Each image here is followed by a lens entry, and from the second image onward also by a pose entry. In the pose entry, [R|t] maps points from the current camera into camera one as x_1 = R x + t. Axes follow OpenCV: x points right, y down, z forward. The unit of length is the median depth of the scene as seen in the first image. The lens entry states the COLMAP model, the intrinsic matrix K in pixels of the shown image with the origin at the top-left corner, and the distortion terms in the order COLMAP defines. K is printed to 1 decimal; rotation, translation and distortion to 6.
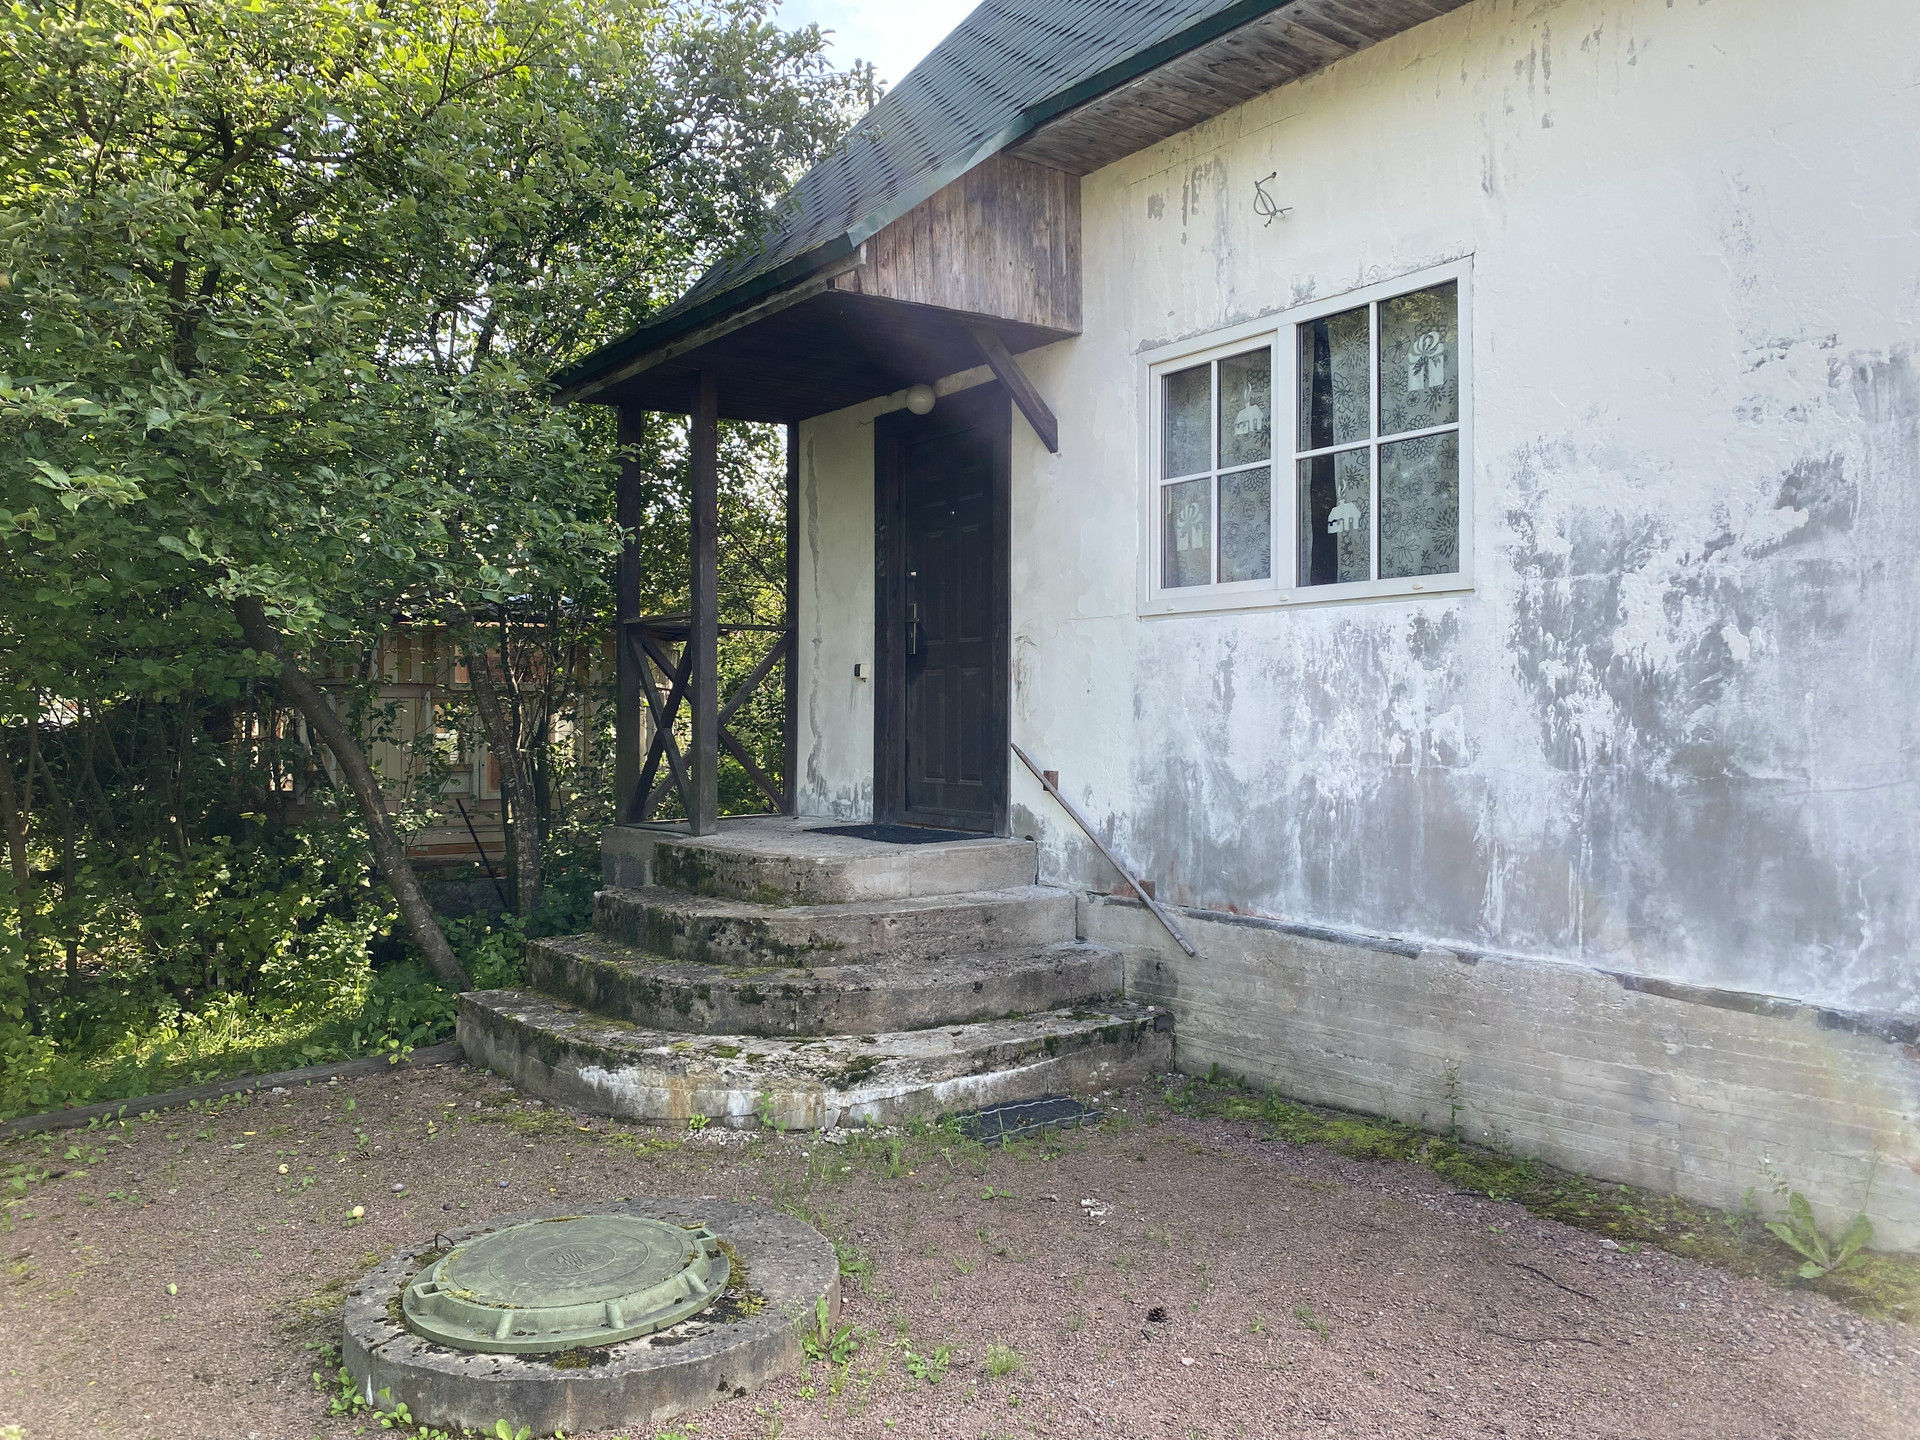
lens RADIAL K [[1460.8, 0, 966.4], [0, 1460.8, 708.1], [0, 0, 1]] dist [0.049286, -0.053589]
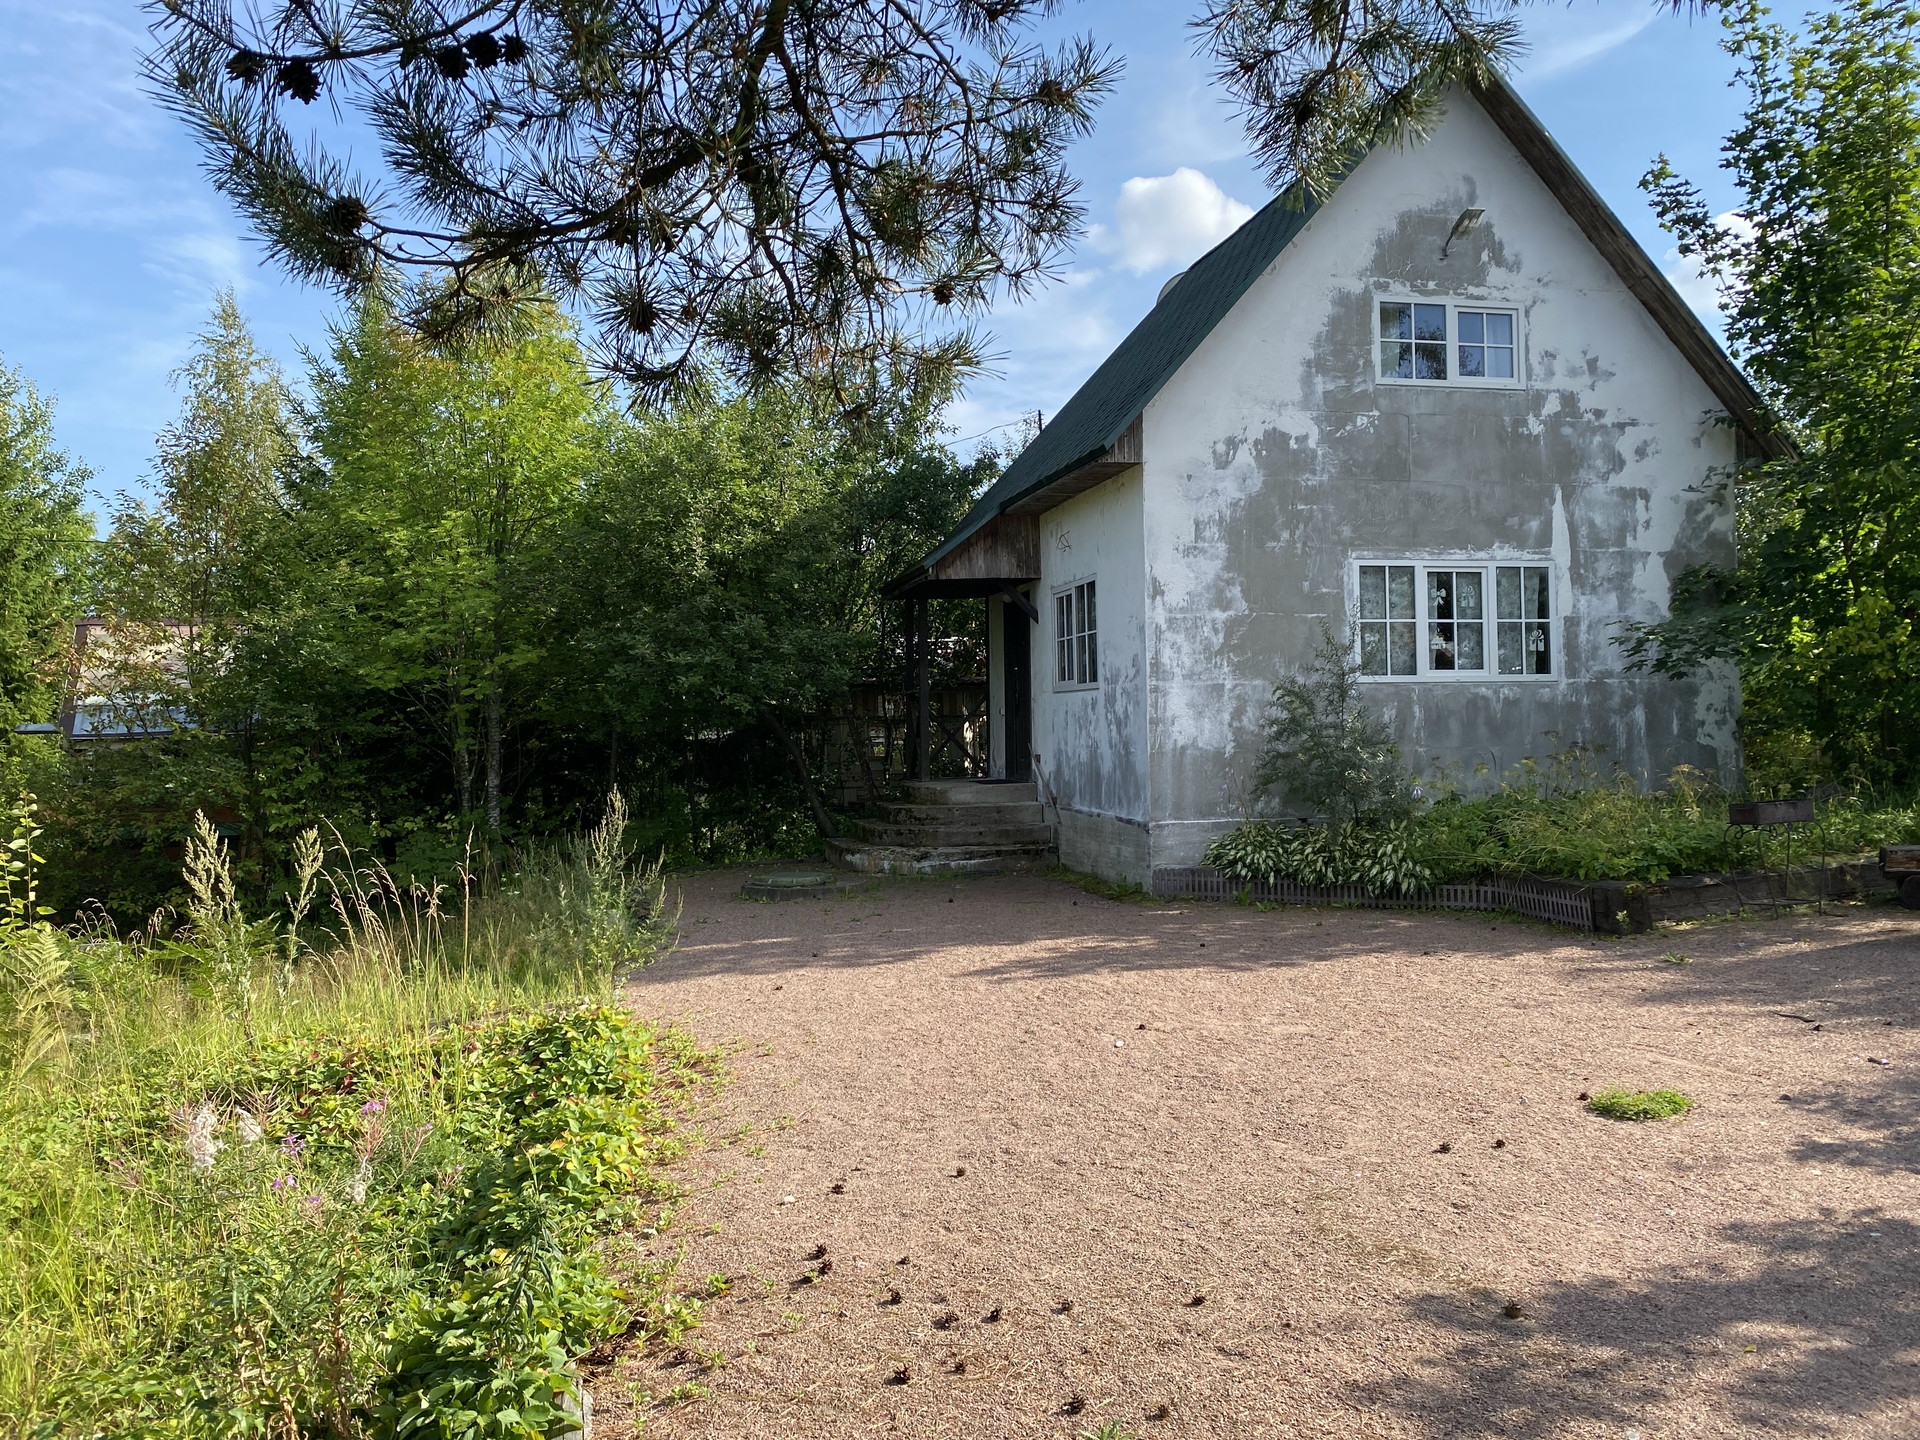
lens RADIAL K [[1460.8, 0, 957.2], [0, 1460.8, 724.0], [0, 0, 1]] dist [0.049286, -0.053589]
pose [[0.912314, -0.013812, -0.409258, 1.158656], [0.016321, 0.999863, 0.002637, -0.021210], [0.409165, -0.009085, 0.912415, -1.595727]]
